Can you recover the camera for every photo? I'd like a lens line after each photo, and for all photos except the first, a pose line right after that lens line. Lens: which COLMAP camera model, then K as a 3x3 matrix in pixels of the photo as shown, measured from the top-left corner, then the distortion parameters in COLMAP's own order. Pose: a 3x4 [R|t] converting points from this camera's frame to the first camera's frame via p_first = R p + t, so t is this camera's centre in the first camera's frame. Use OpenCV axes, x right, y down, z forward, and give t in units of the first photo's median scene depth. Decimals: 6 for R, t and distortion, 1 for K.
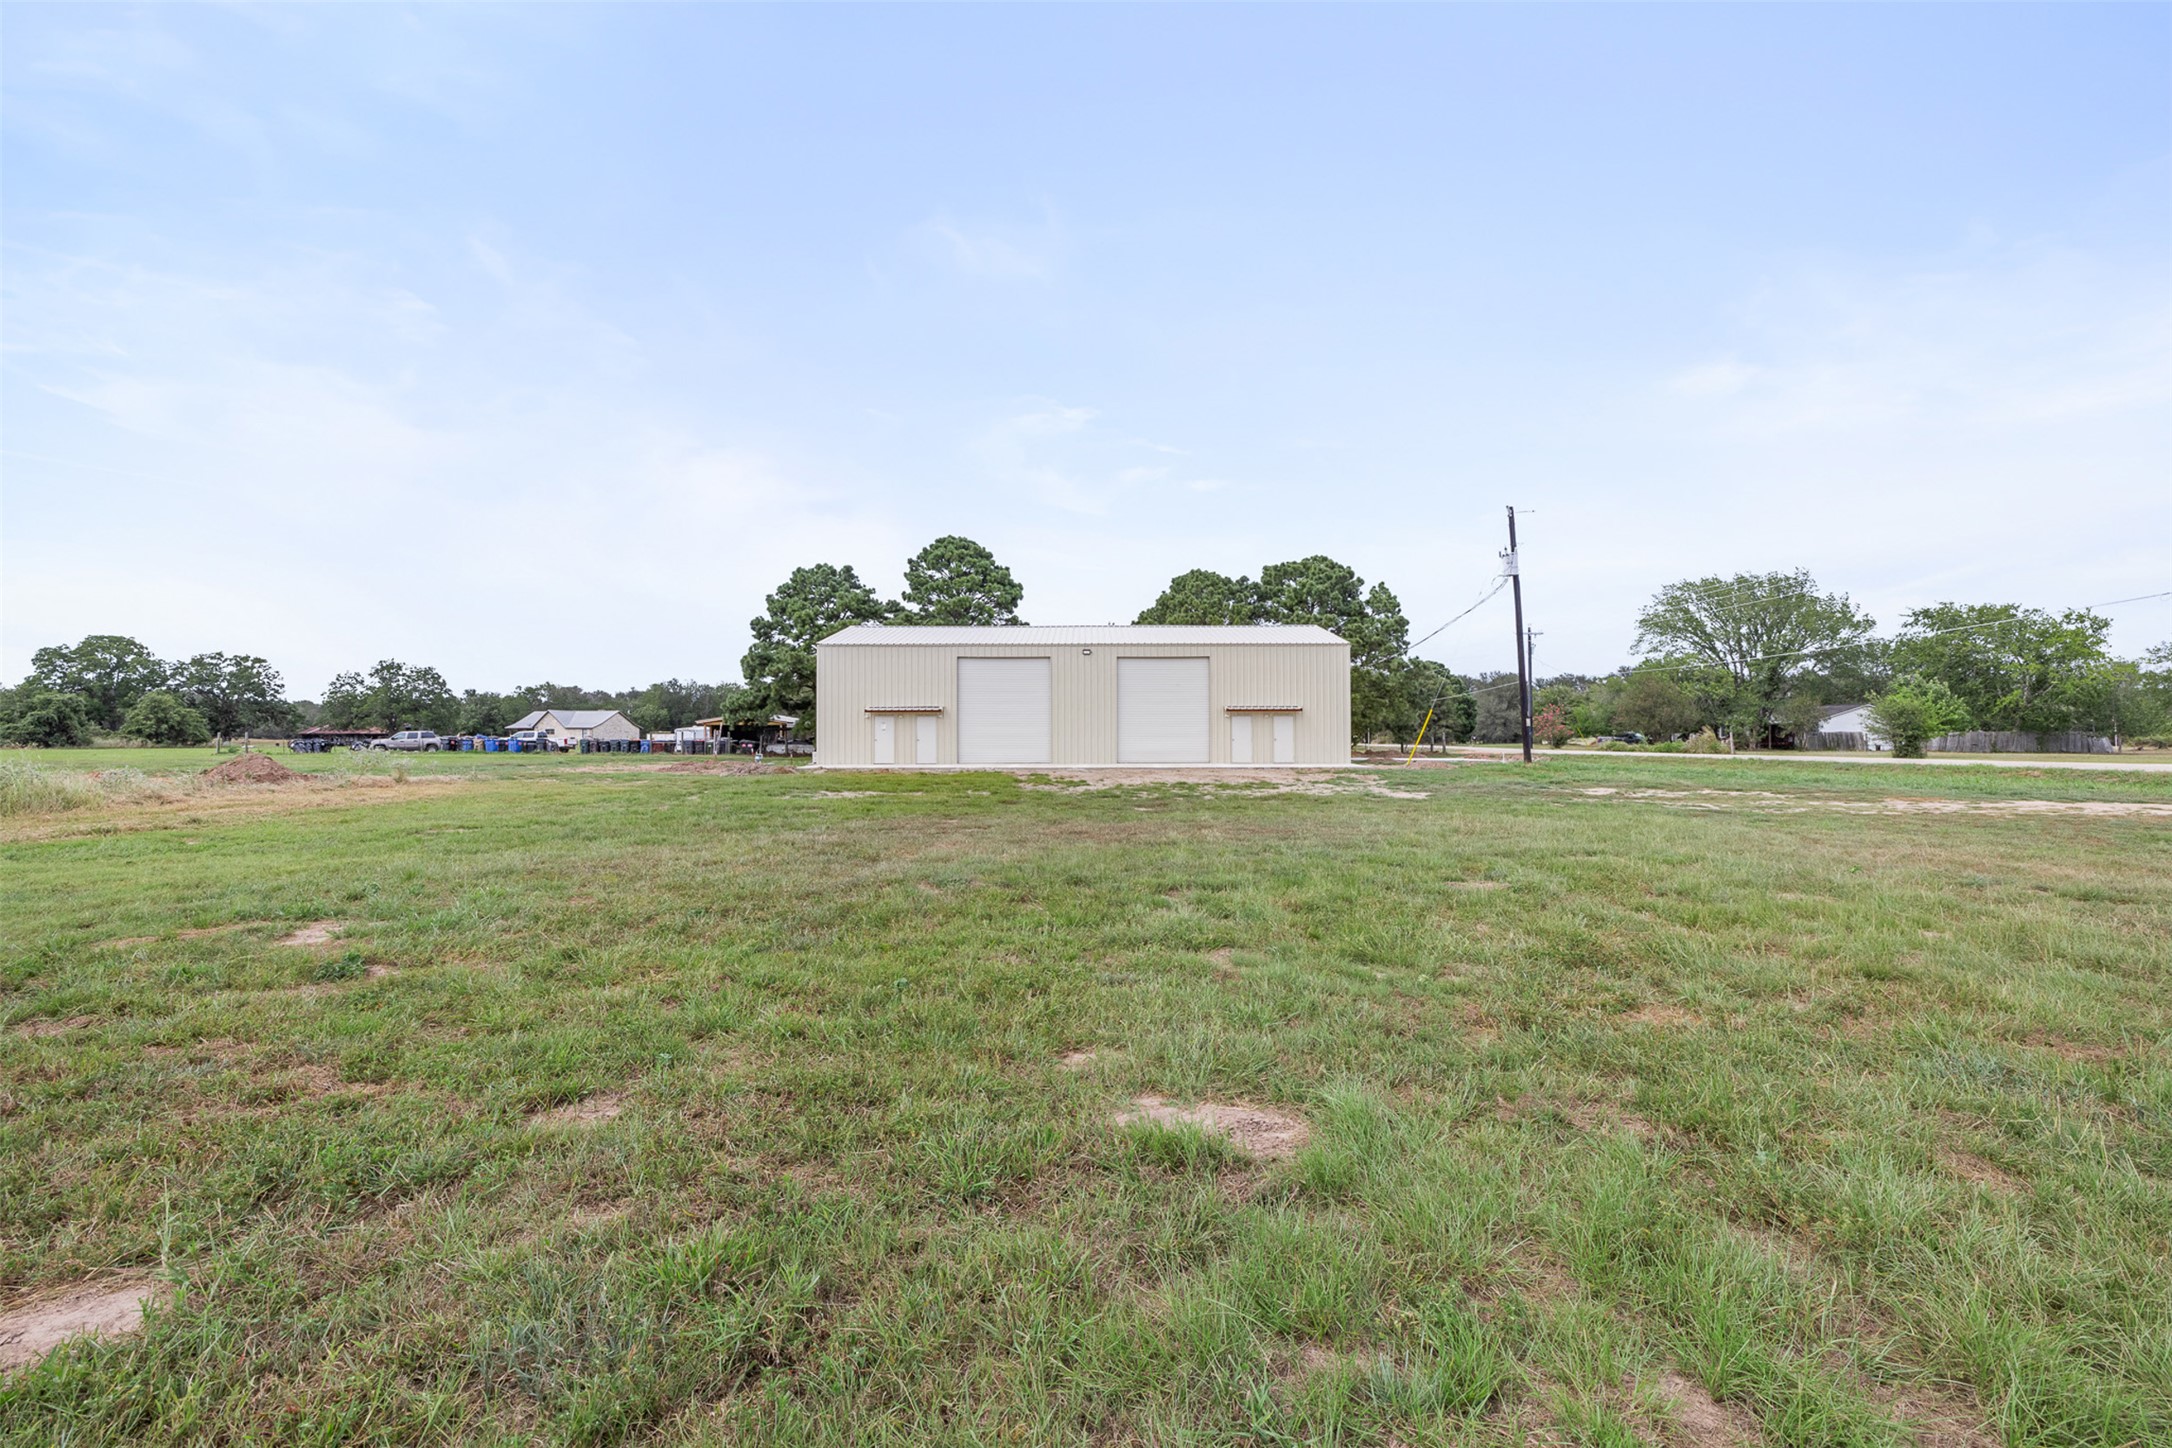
lens RADIAL K [[952.8, 0, 1086.0], [0, 952.8, 724.0], [0, 0, 1]] dist [0.004190, 0.000547]
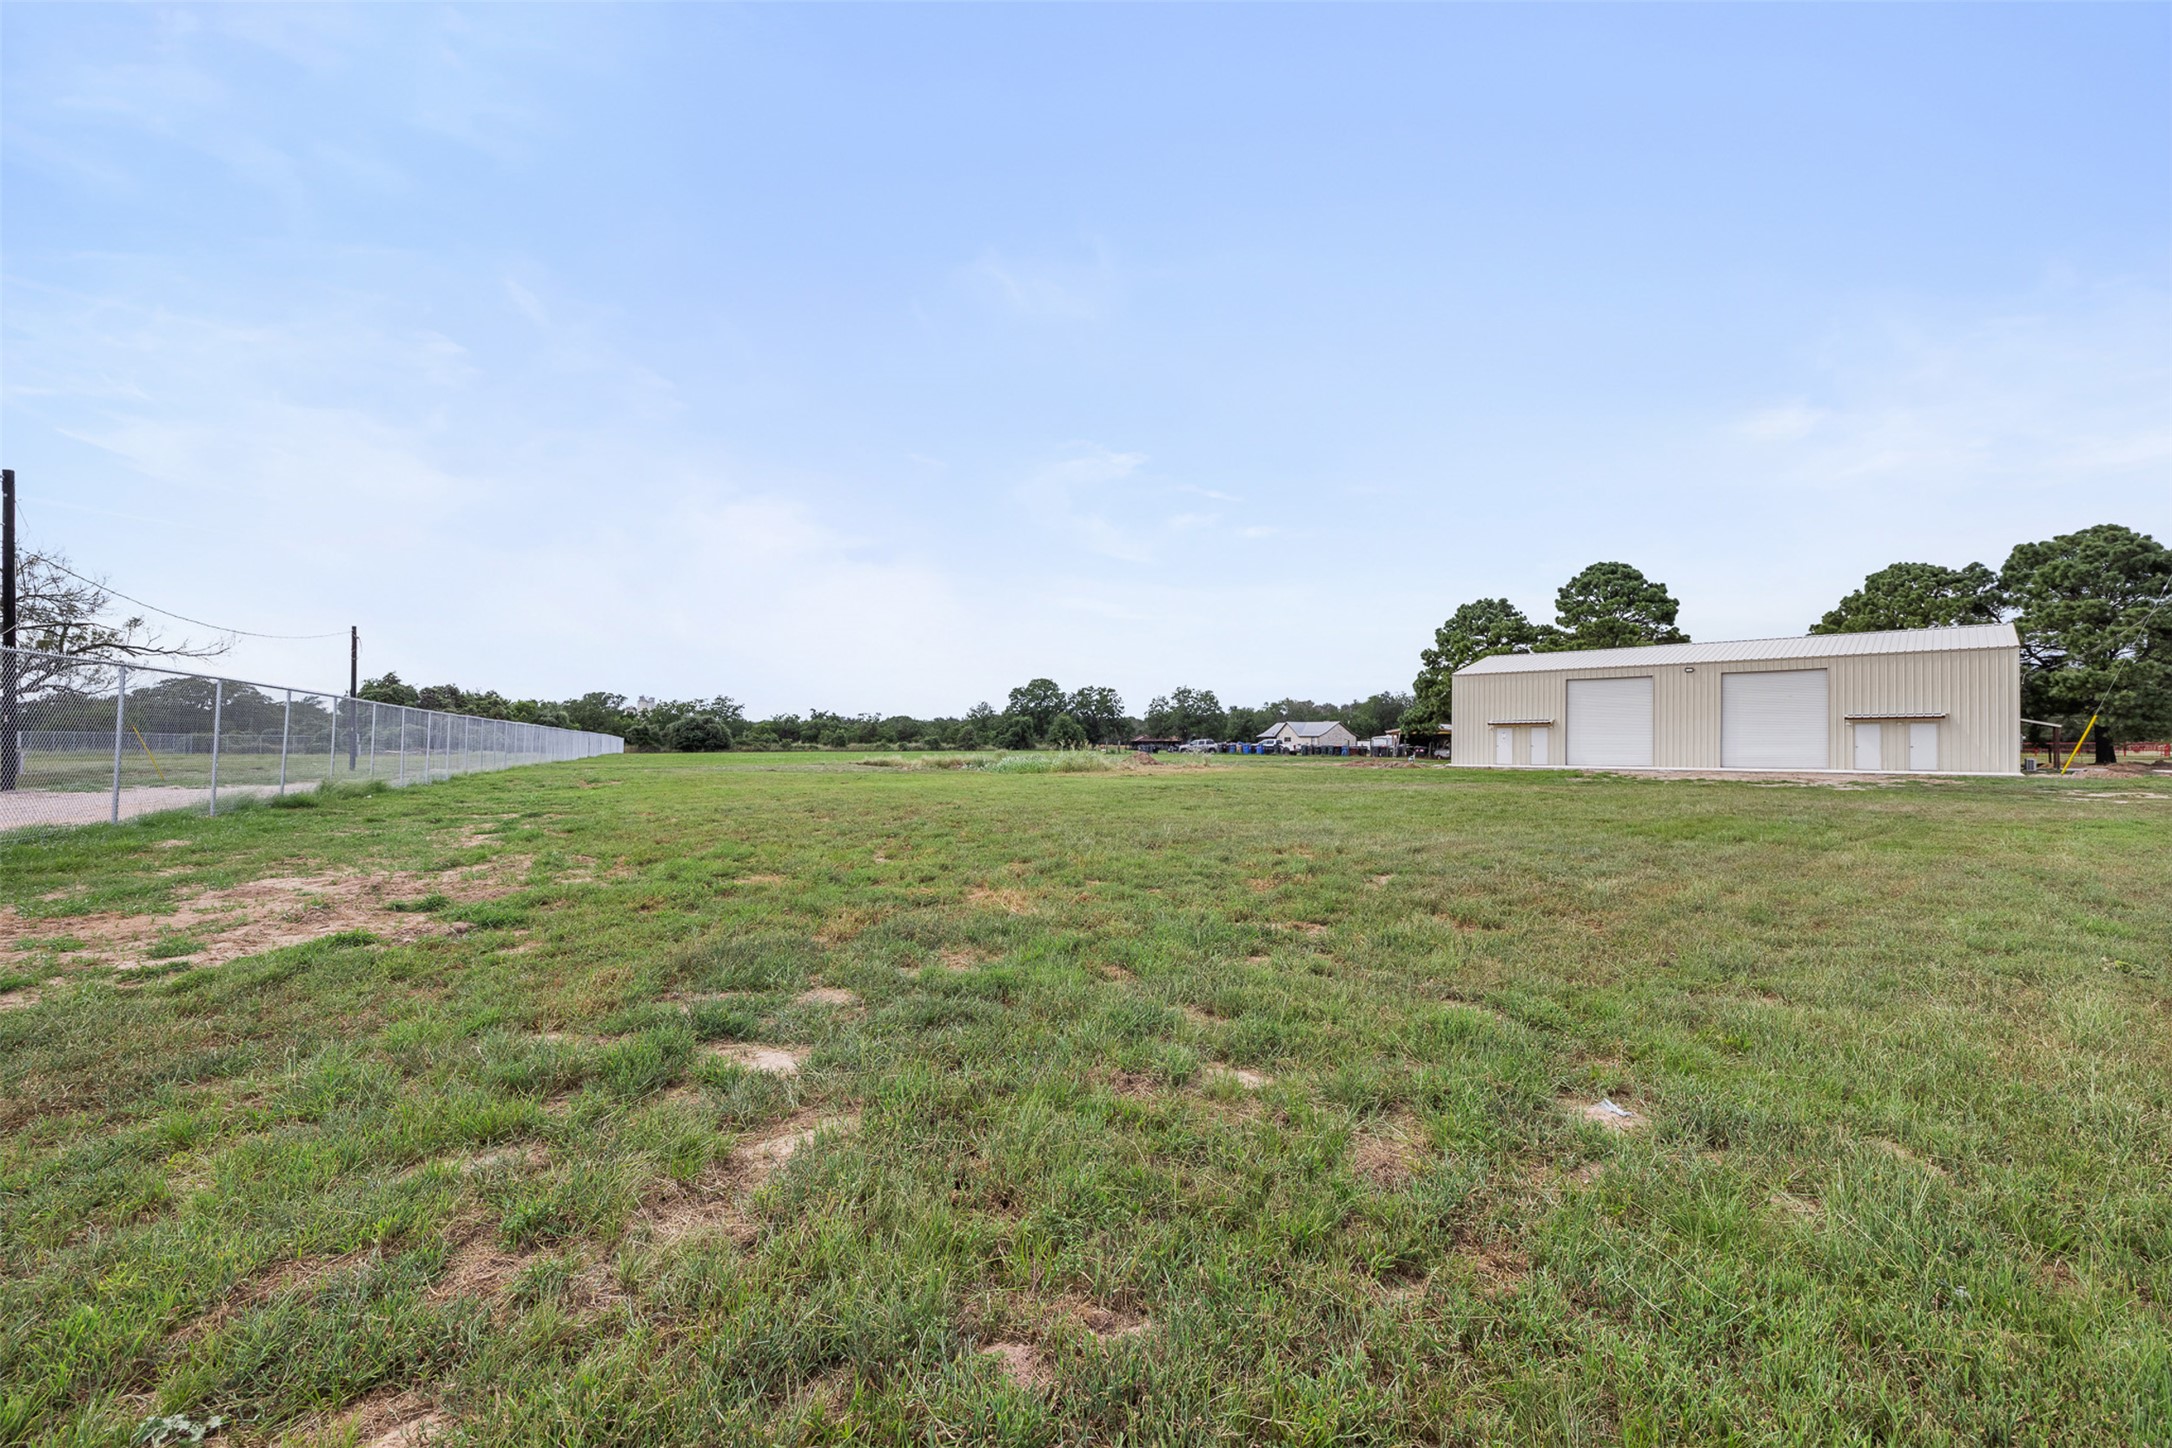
lens RADIAL K [[952.8, 0, 1086.0], [0, 952.8, 724.0], [0, 0, 1]] dist [0.004190, 0.000547]
pose [[0.747488, -0.012164, -0.664164, 0.118126], [0.007618, 0.999924, -0.009739, -0.002860], [0.664231, 0.002221, 0.747524, -0.184666]]
